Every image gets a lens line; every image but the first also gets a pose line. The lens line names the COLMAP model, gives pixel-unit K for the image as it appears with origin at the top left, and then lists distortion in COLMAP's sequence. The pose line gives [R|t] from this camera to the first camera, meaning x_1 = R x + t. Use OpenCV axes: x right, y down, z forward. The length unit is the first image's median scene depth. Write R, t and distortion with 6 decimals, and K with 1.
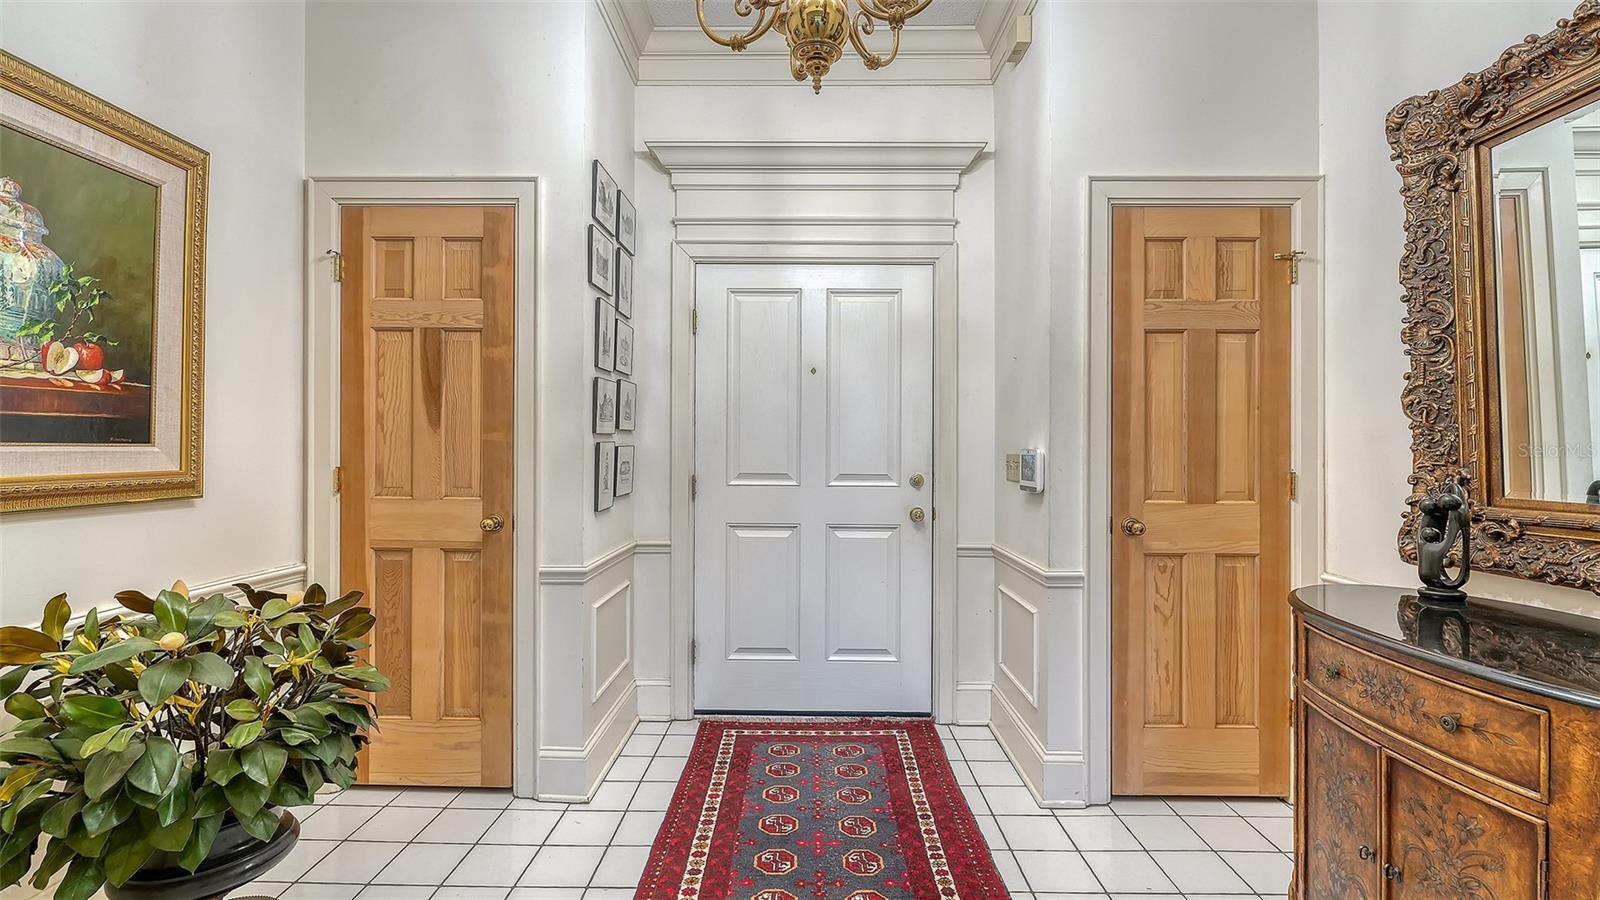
lens RADIAL K [[672.5, 0, 801.3], [0, 672.5, 445.9], [0, 0, 1]] dist [0.003774, 0.000396]
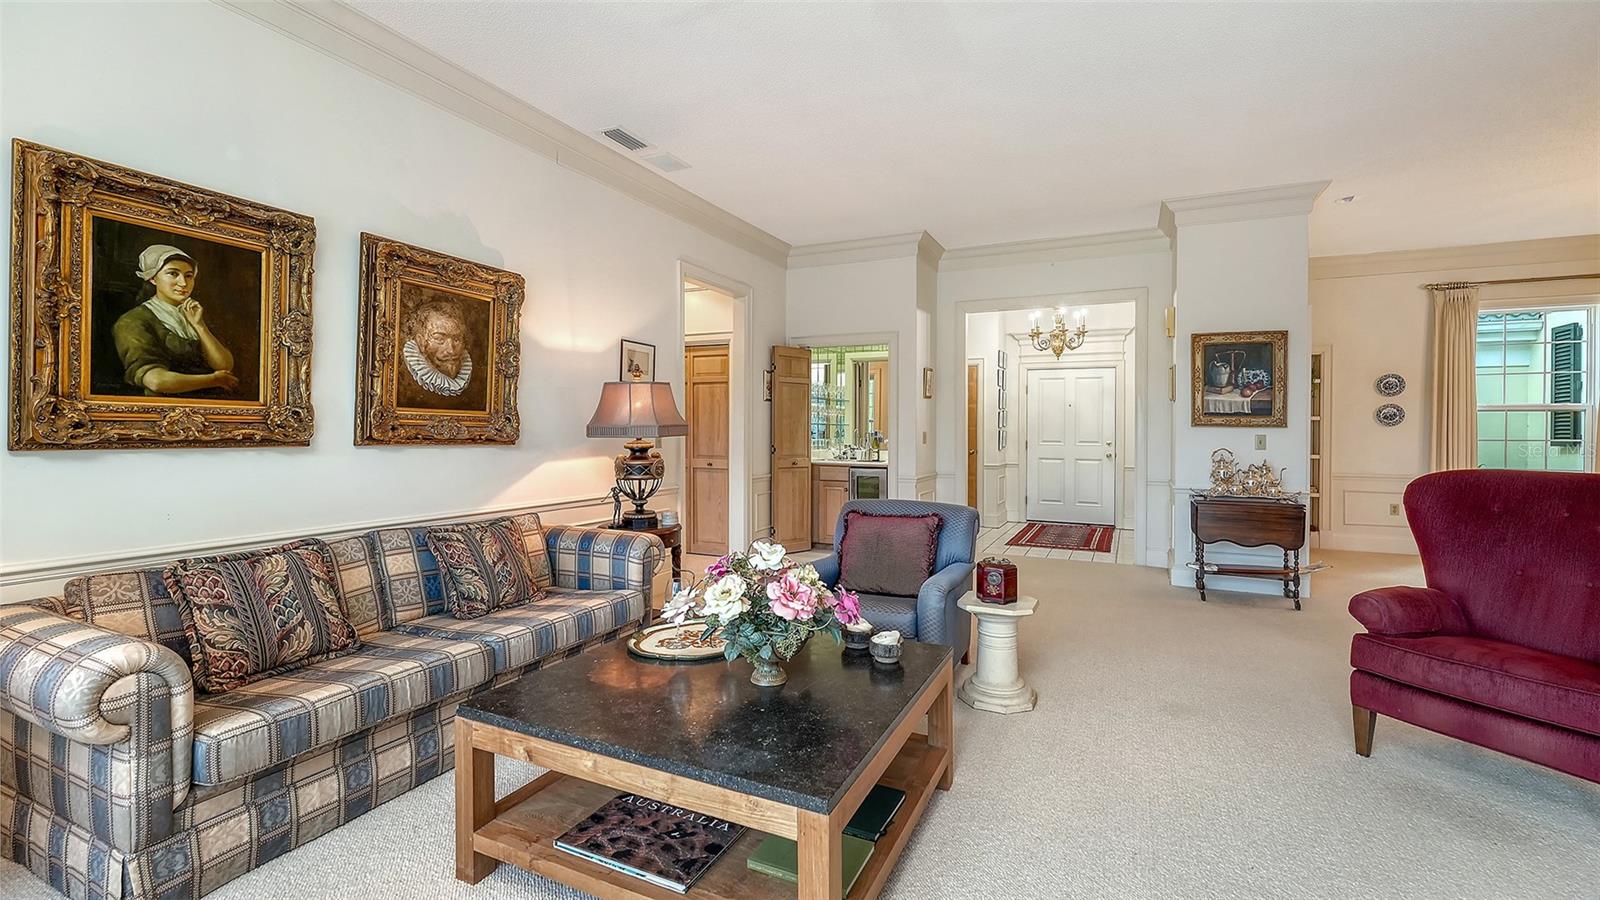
lens RADIAL K [[672.5, 0, 802.6], [0, 672.5, 440.9], [0, 0, 1]] dist [0.003774, 0.000396]
pose [[0.910649, 0.001566, -0.413179, 0.167540], [0.002076, 0.999963, 0.008365, 0.014570], [0.413176, -0.008475, 0.910612, -2.119762]]
